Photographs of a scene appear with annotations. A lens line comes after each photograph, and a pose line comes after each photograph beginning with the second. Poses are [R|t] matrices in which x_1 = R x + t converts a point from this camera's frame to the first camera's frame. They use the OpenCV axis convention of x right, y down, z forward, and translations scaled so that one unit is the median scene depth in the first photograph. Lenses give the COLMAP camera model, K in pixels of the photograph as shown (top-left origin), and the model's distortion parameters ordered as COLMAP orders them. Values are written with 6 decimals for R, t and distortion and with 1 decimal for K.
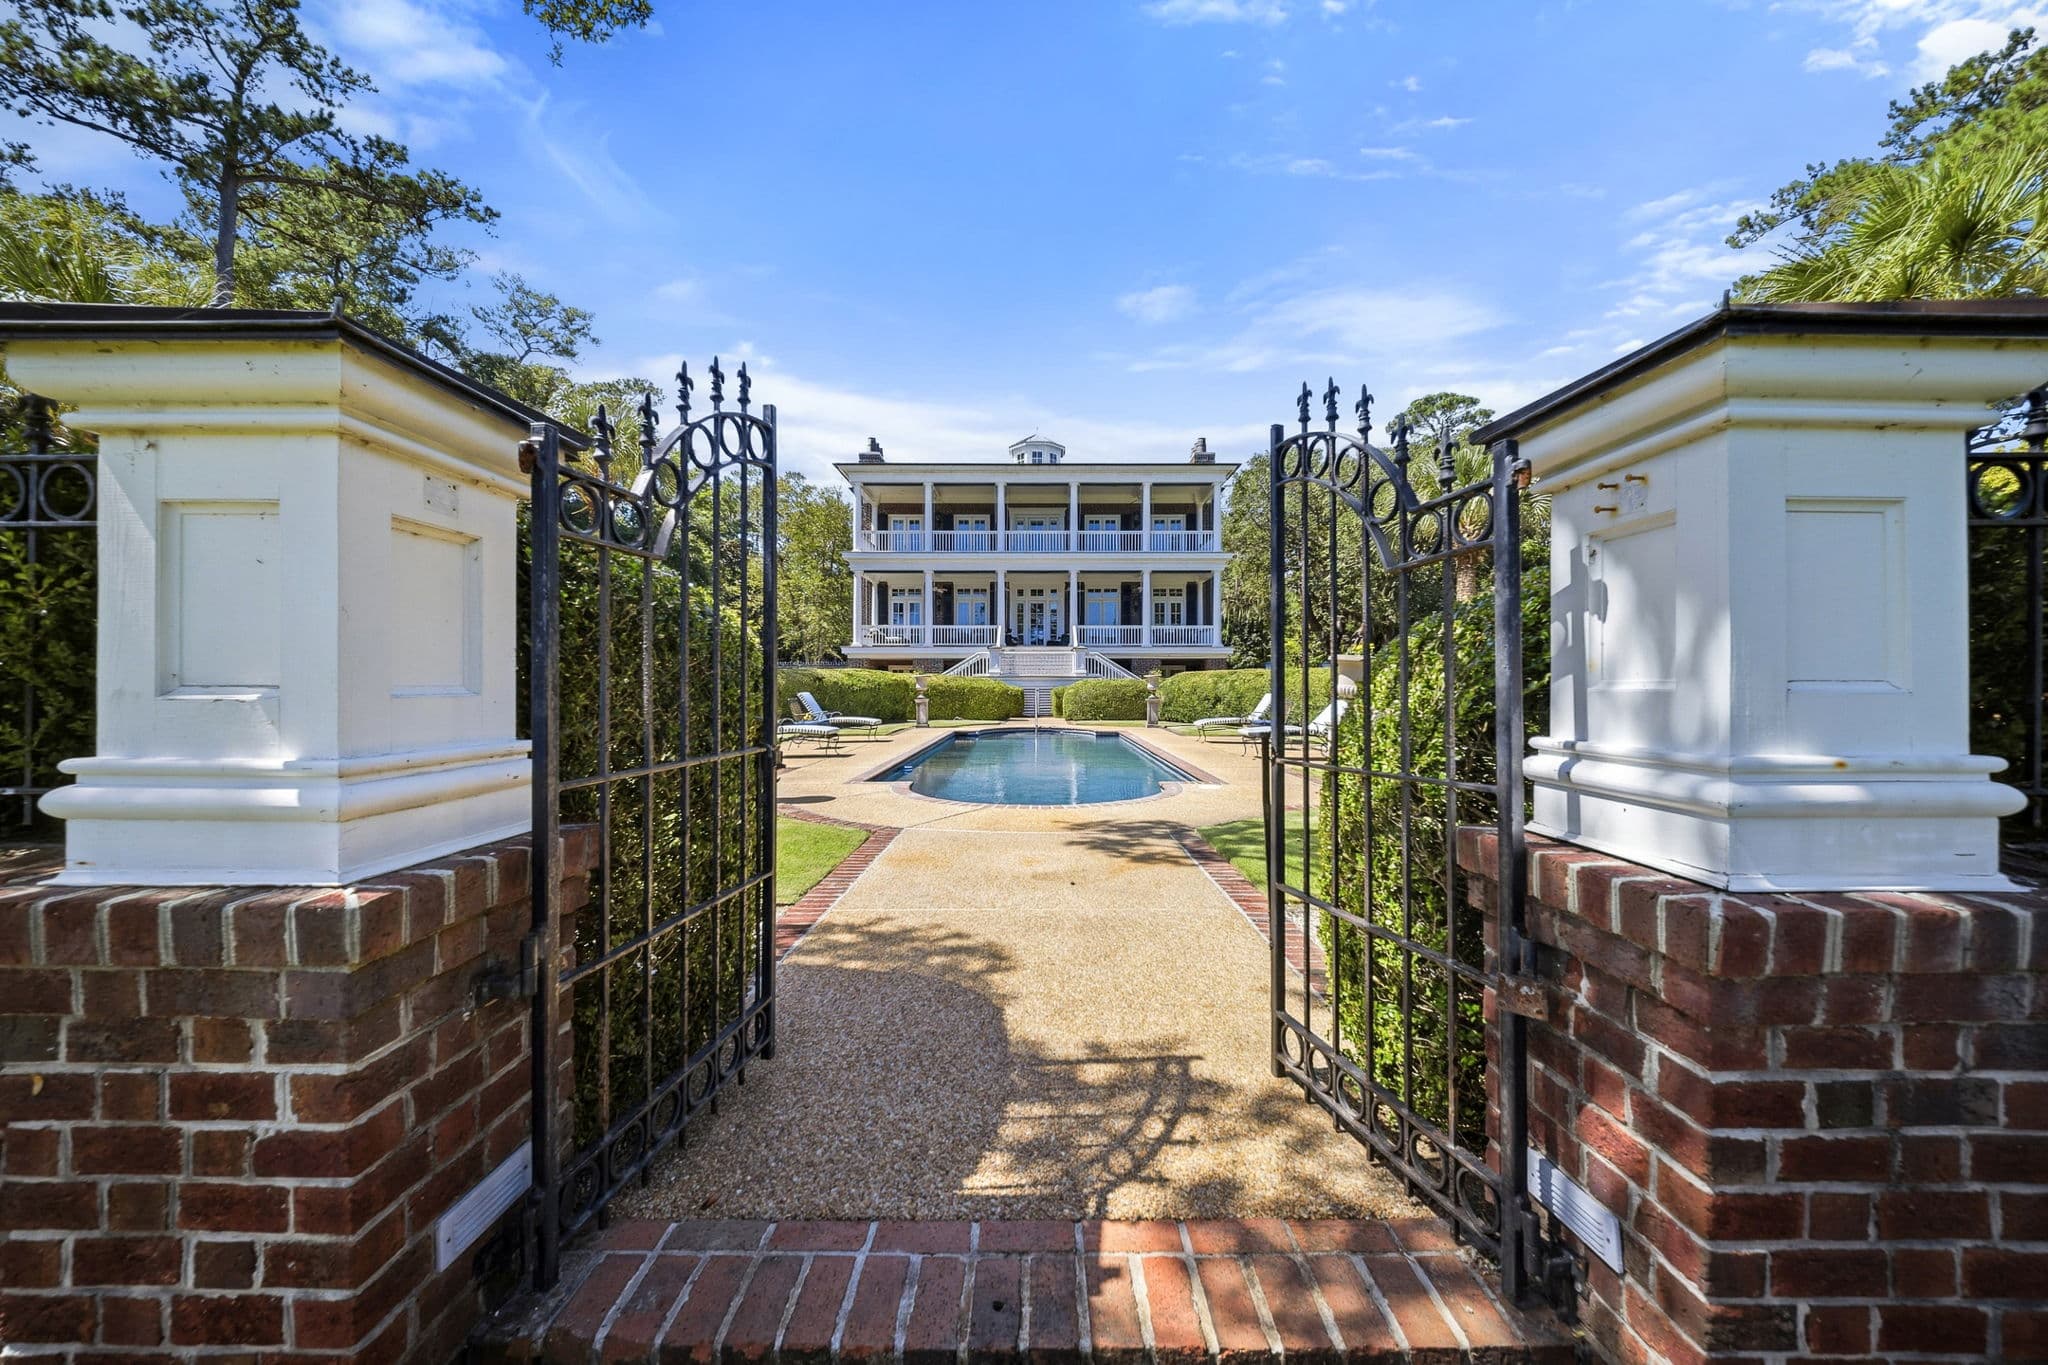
lens RADIAL K [[845.8, 0, 1024.0], [0, 845.8, 682.5], [0, 0, 1]] dist [0.012200, -0.000172]
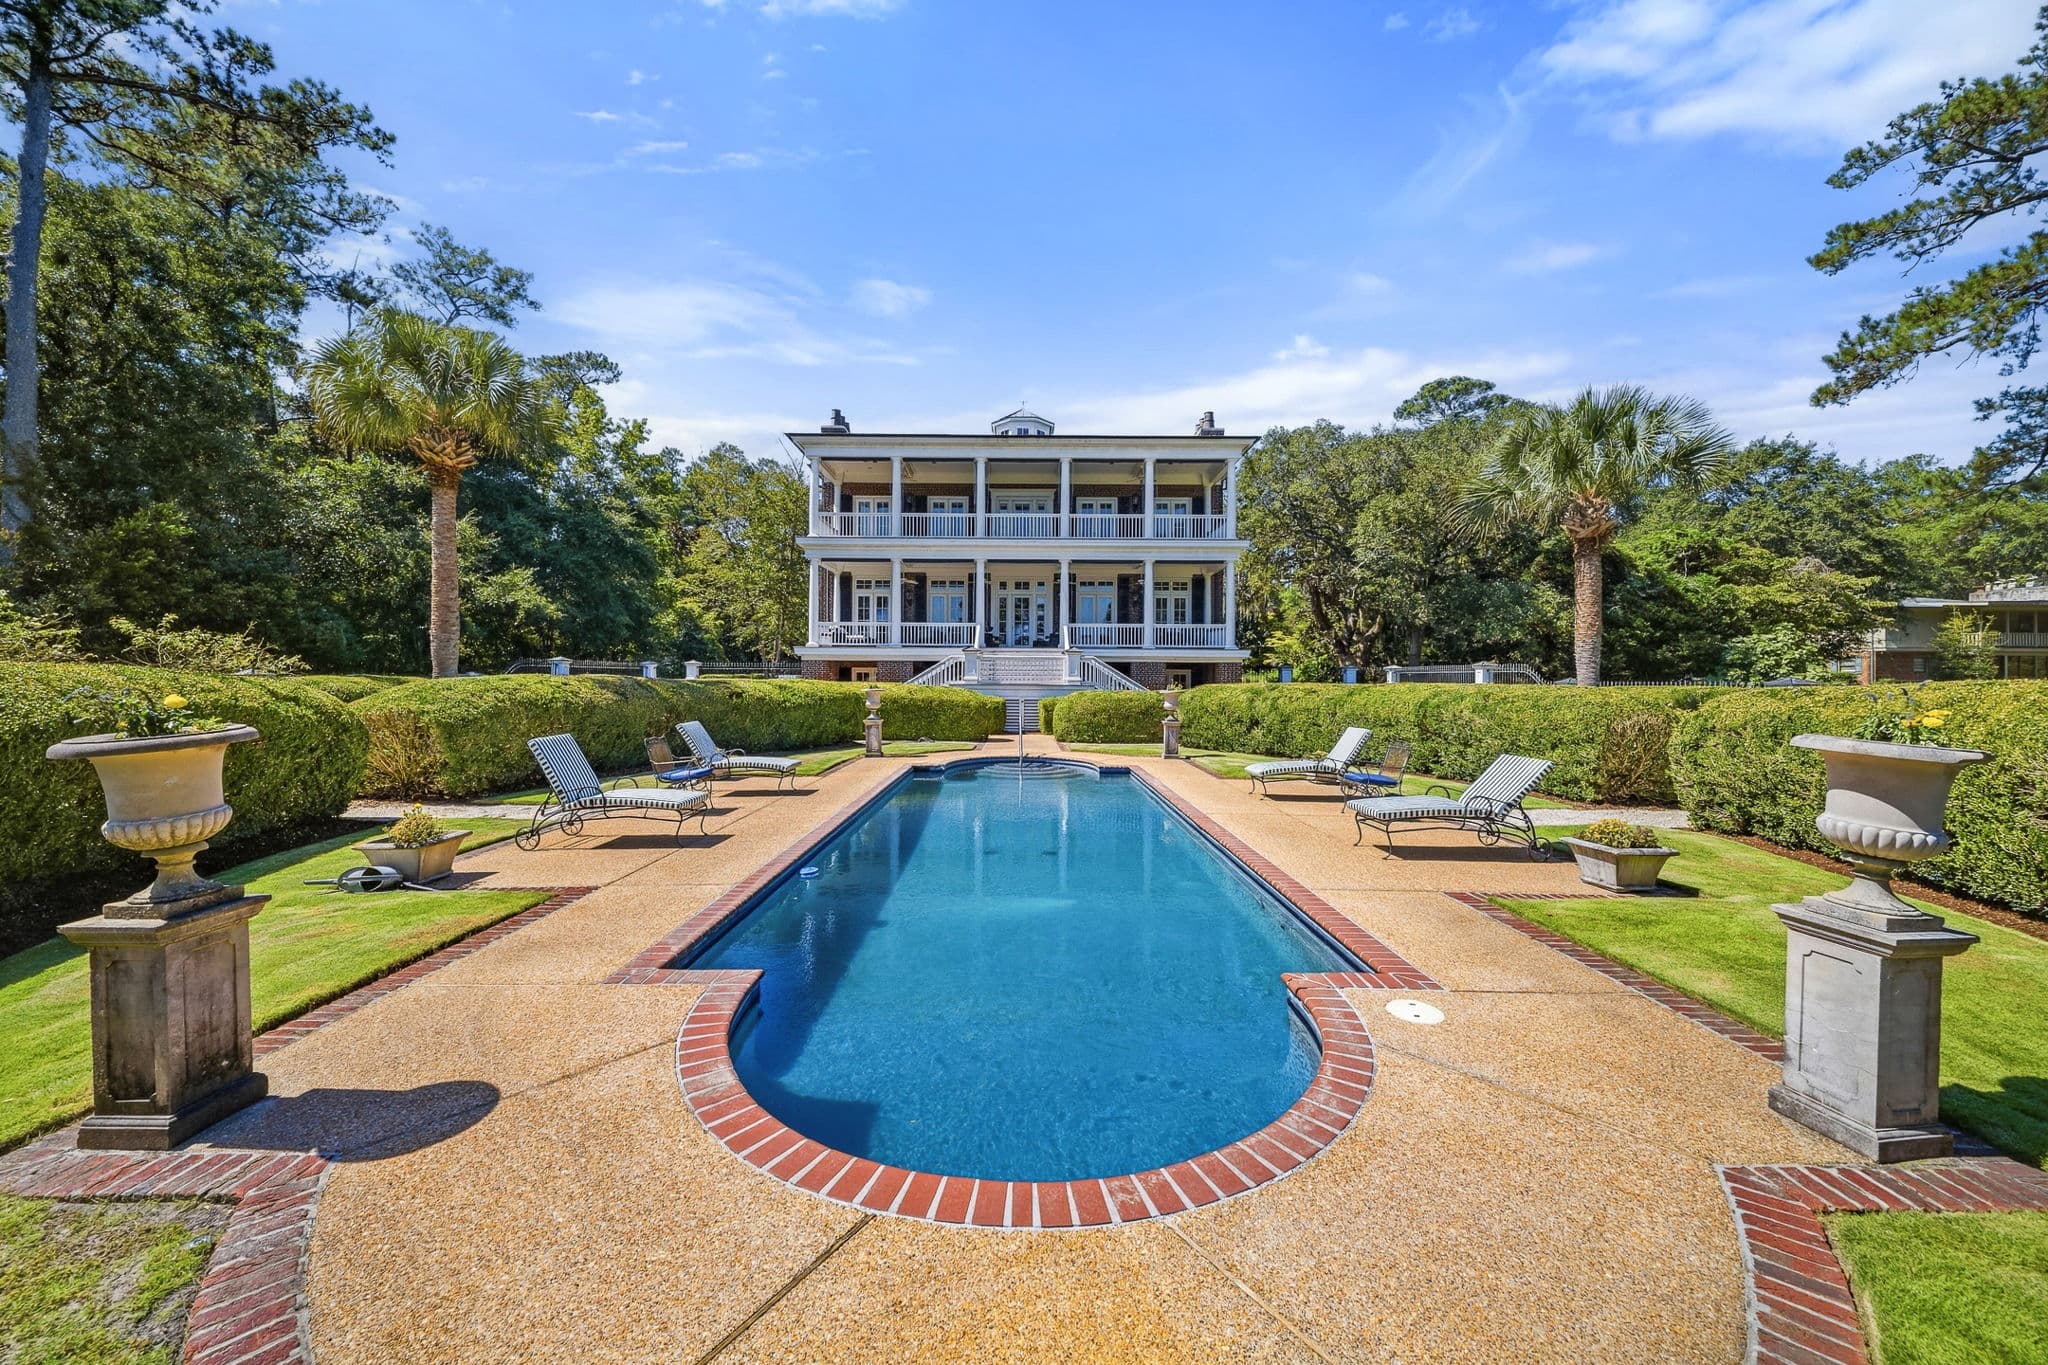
lens RADIAL K [[858.7, 0, 1024.0], [0, 858.7, 682.5], [0, 0, 1]] dist [-0.000938, -0.000292]
pose [[0.999812, 0.004268, 0.018900, 0.001126], [-0.004344, 0.999983, 0.003962, -0.010104], [-0.018882, -0.004043, 0.999814, 0.119401]]
